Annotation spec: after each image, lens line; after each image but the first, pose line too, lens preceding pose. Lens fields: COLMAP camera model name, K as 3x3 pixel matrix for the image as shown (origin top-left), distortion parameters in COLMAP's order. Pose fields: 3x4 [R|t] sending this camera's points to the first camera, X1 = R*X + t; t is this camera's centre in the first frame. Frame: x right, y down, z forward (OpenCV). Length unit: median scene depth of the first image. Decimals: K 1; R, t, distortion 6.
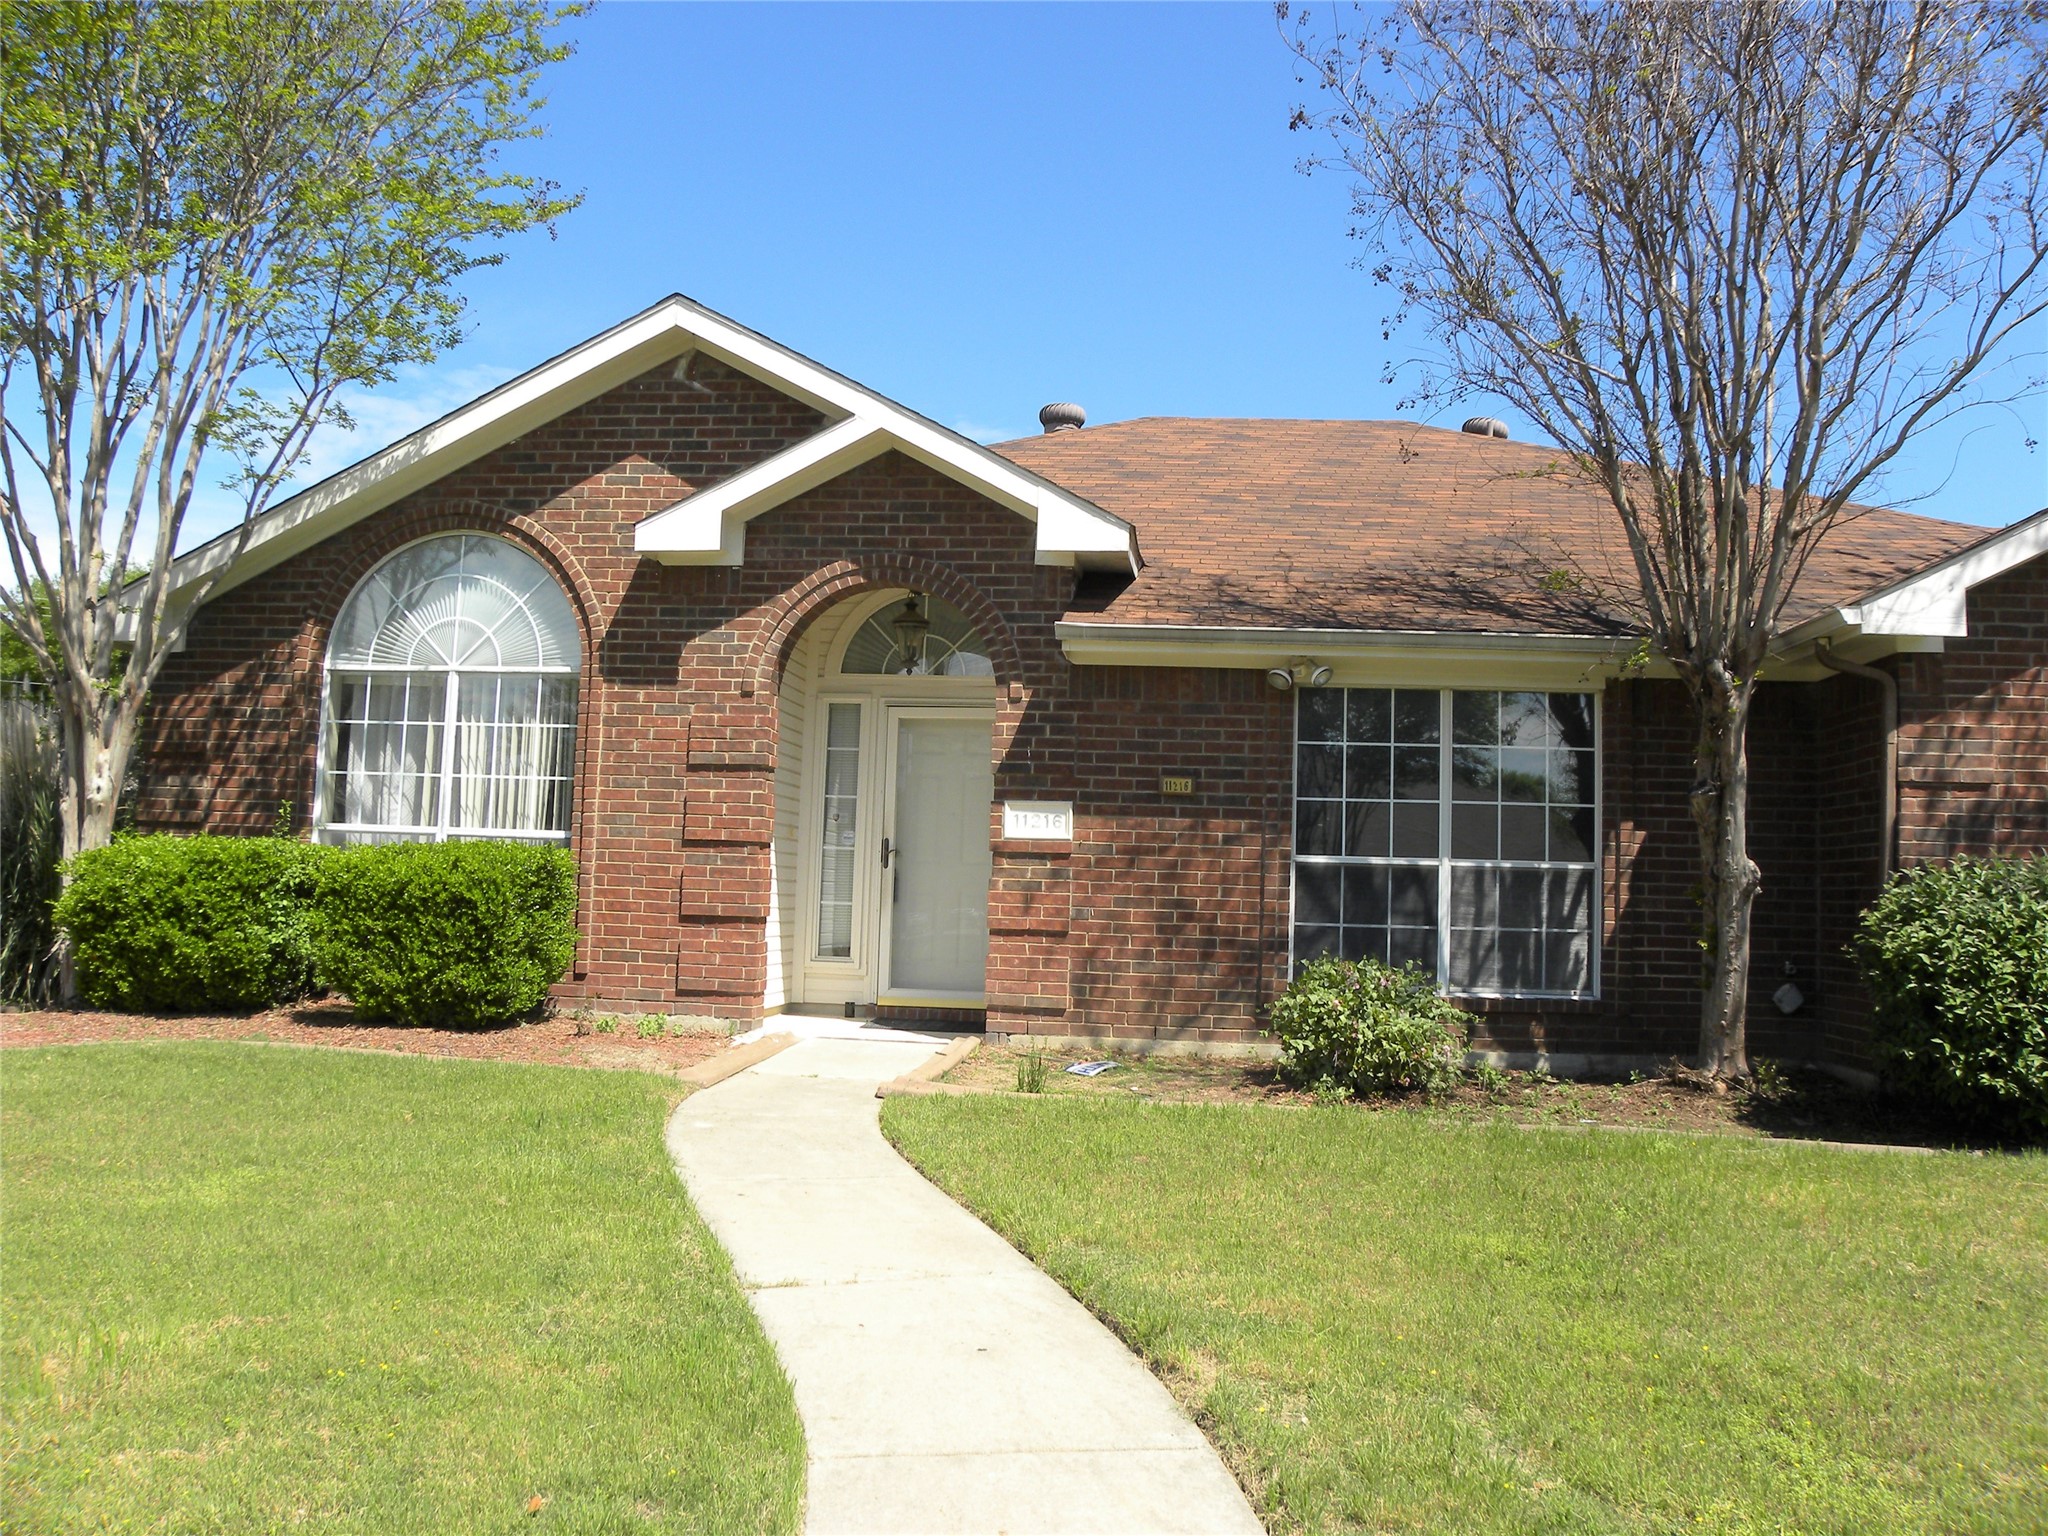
lens RADIAL K [[1545.2, 0, 1024.0], [0, 1545.2, 768.0], [0, 0, 1]] dist [-0.152837, 0.089237]
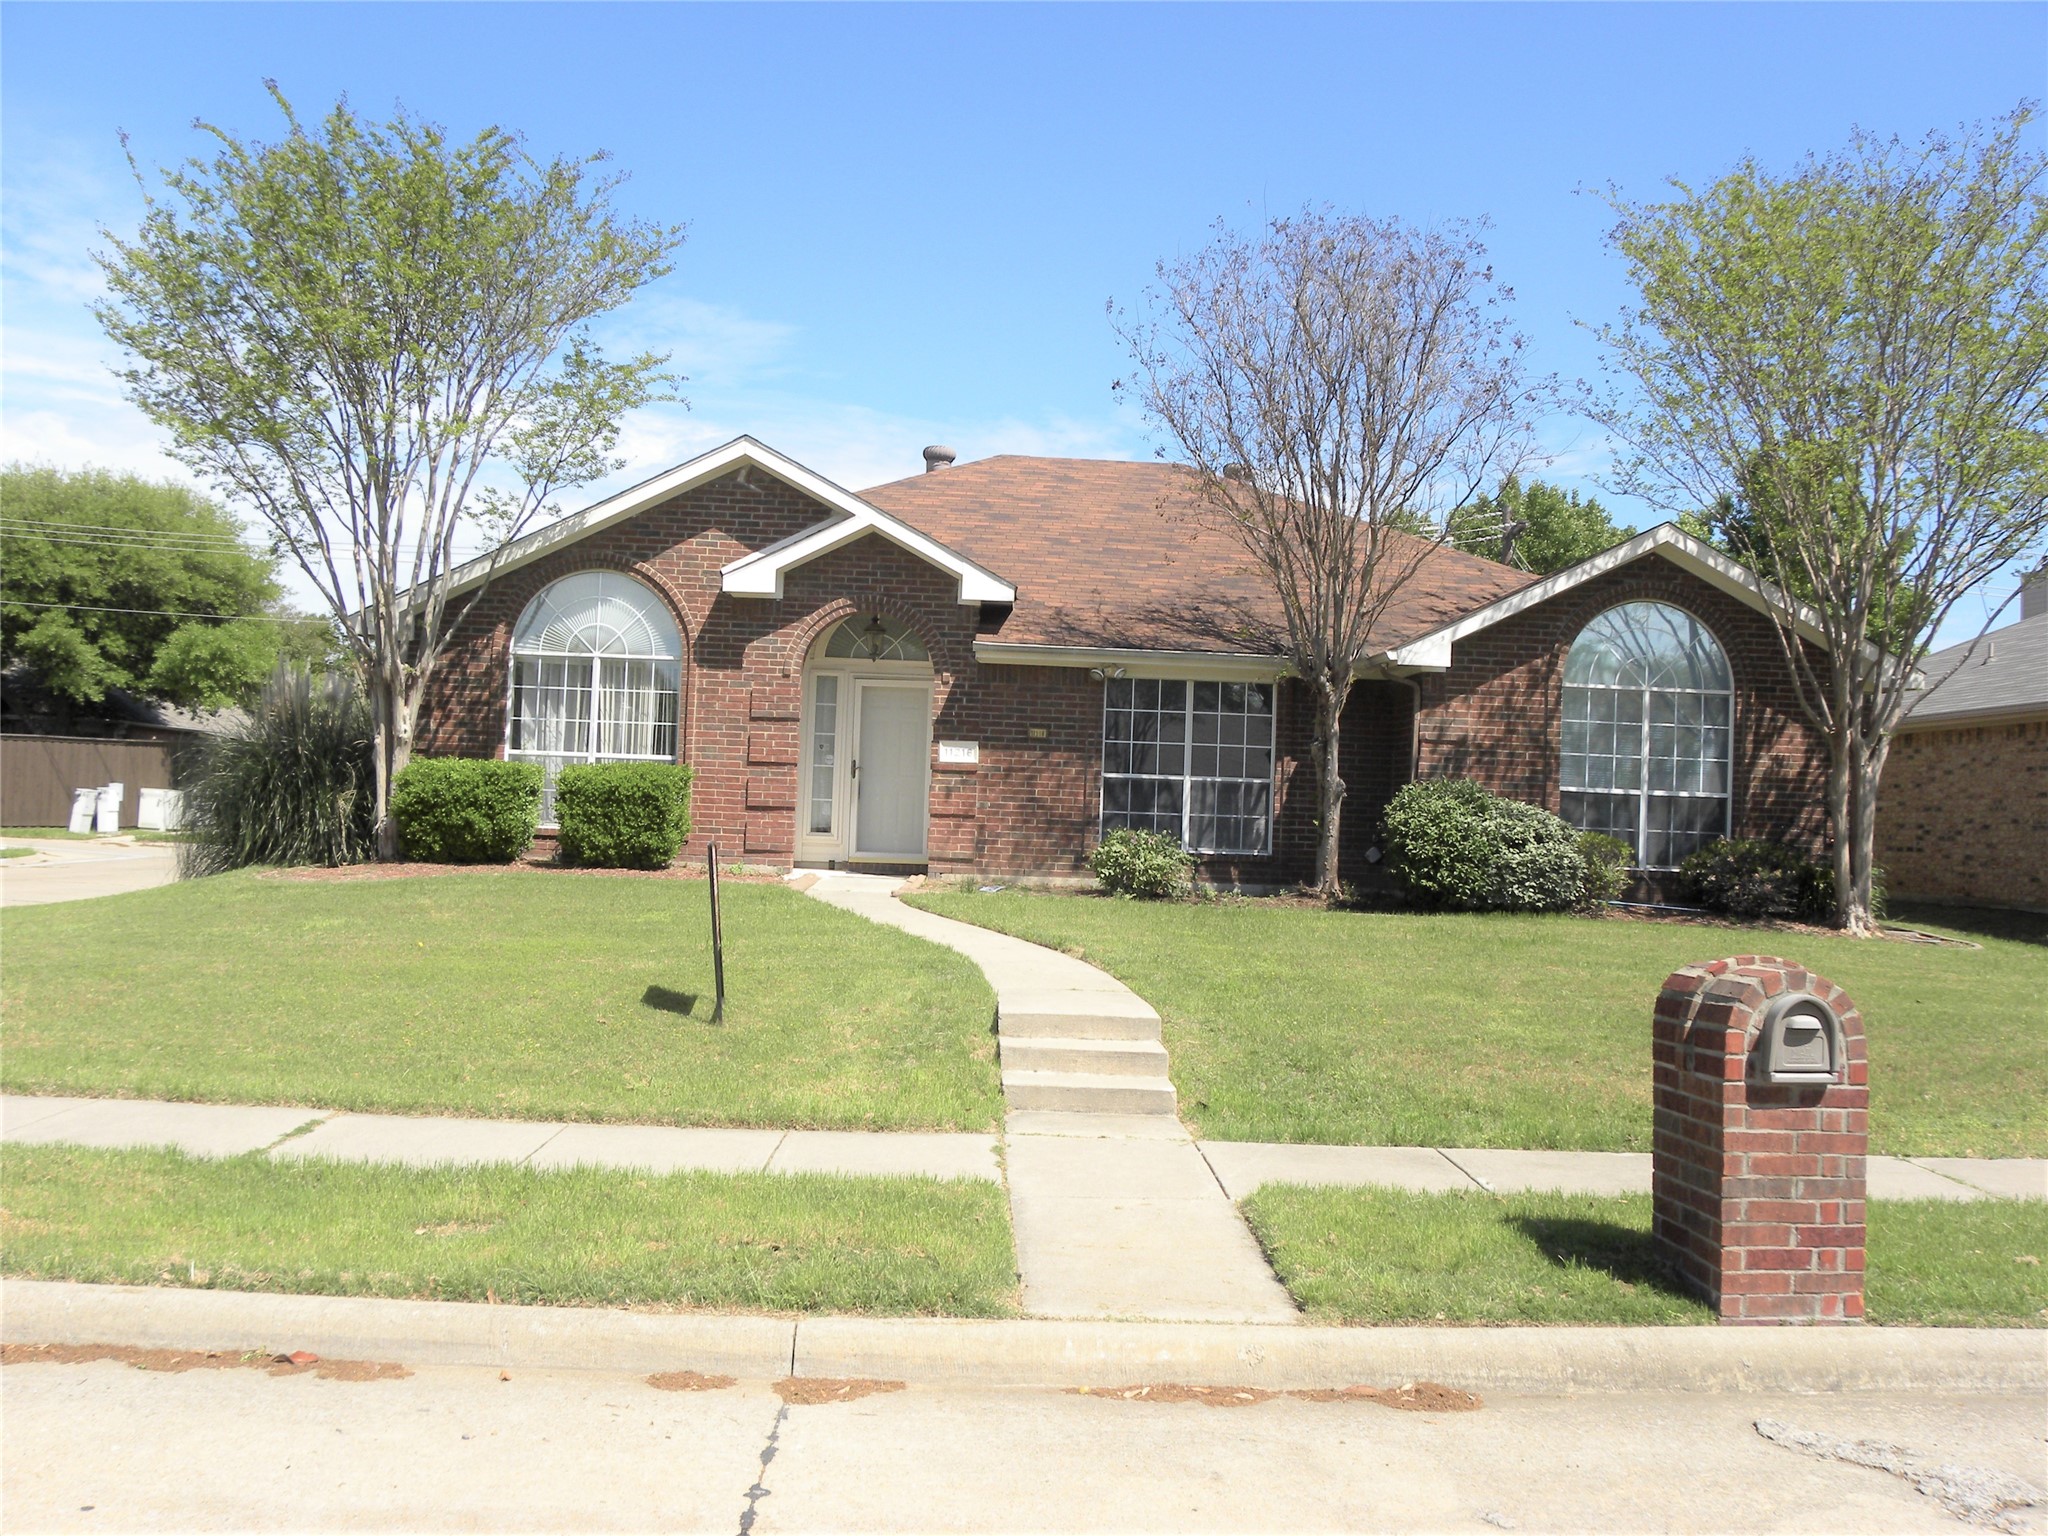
lens RADIAL K [[1678.5, 0, 1024.0], [0, 1678.5, 768.0], [0, 0, 1]] dist [-0.106659, 0.004763]
pose [[0.990555, 0.006983, 0.136936, -0.176152], [-0.015184, 0.998146, 0.058934, -0.060601], [-0.136271, -0.060456, 0.988825, -0.885563]]
